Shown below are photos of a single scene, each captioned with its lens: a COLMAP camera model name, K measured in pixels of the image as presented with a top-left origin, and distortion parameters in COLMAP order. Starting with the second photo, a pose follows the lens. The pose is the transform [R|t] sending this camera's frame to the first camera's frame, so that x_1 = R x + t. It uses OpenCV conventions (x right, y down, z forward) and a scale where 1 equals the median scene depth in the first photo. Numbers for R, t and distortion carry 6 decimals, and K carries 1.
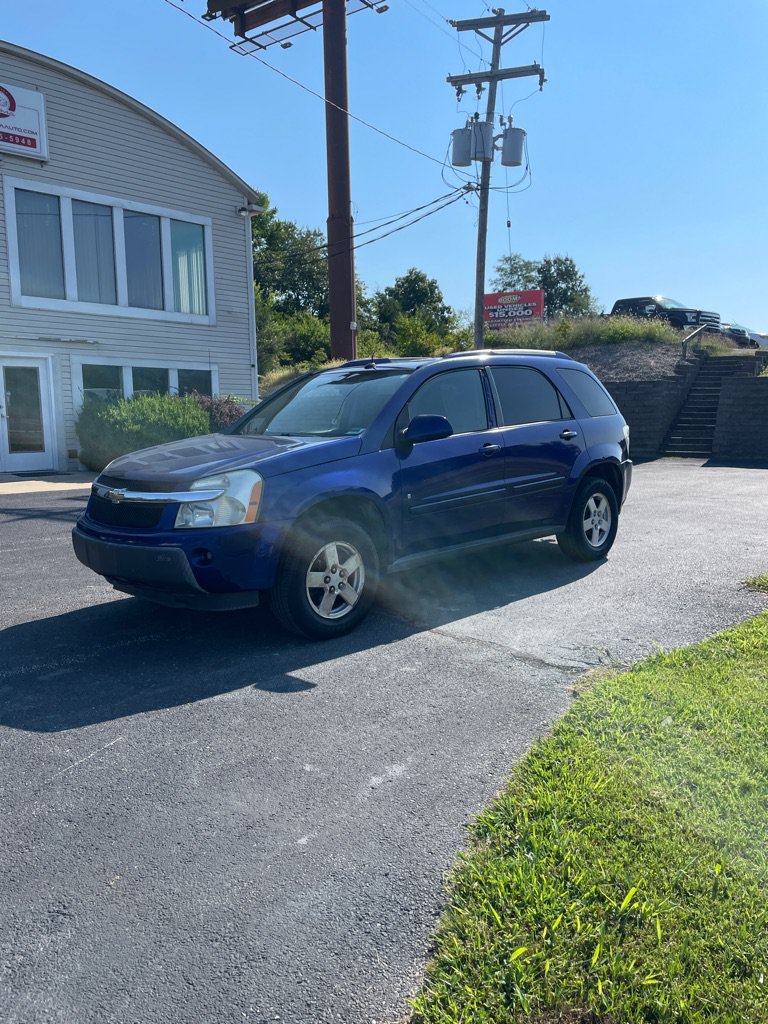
lens RADIAL K [[775.4, 0, 388.1], [0, 775.4, 511.3], [0, 0, 1]] dist [0.062031, -0.092130]
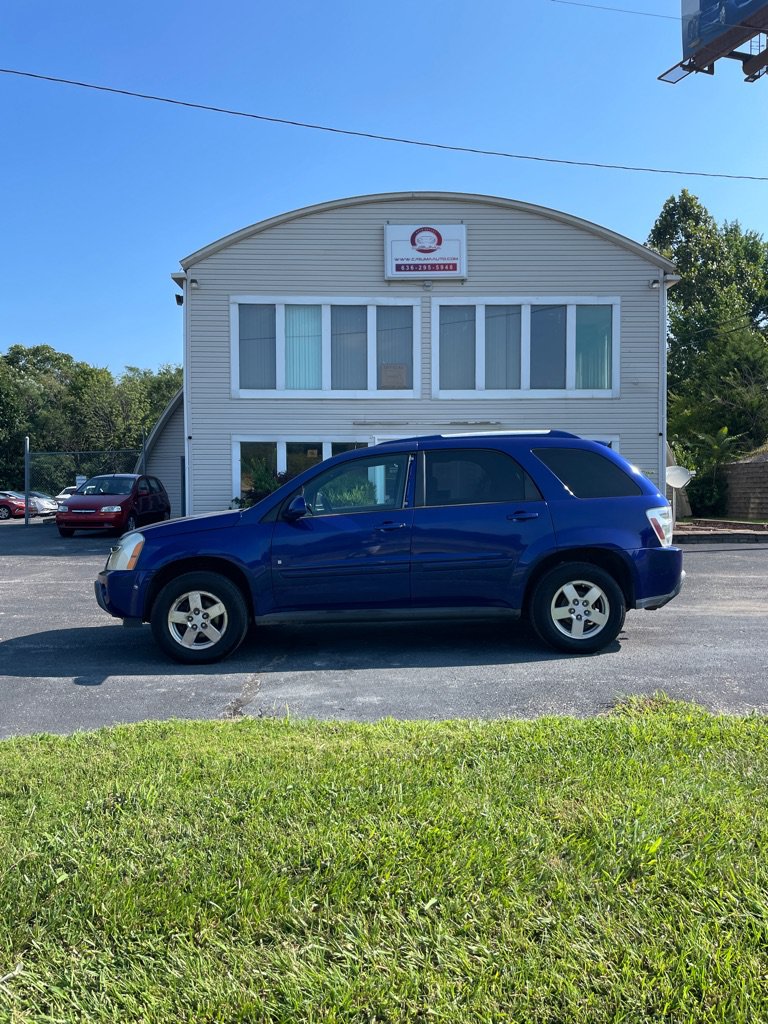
lens RADIAL K [[775.4, 0, 382.5], [0, 775.4, 509.9], [0, 0, 1]] dist [0.062031, -0.092130]
pose [[0.708581, 0.025027, -0.705186, 0.340230], [-0.083708, 0.995295, -0.048789, -0.018682], [0.700647, 0.093601, 0.707342, 0.084302]]
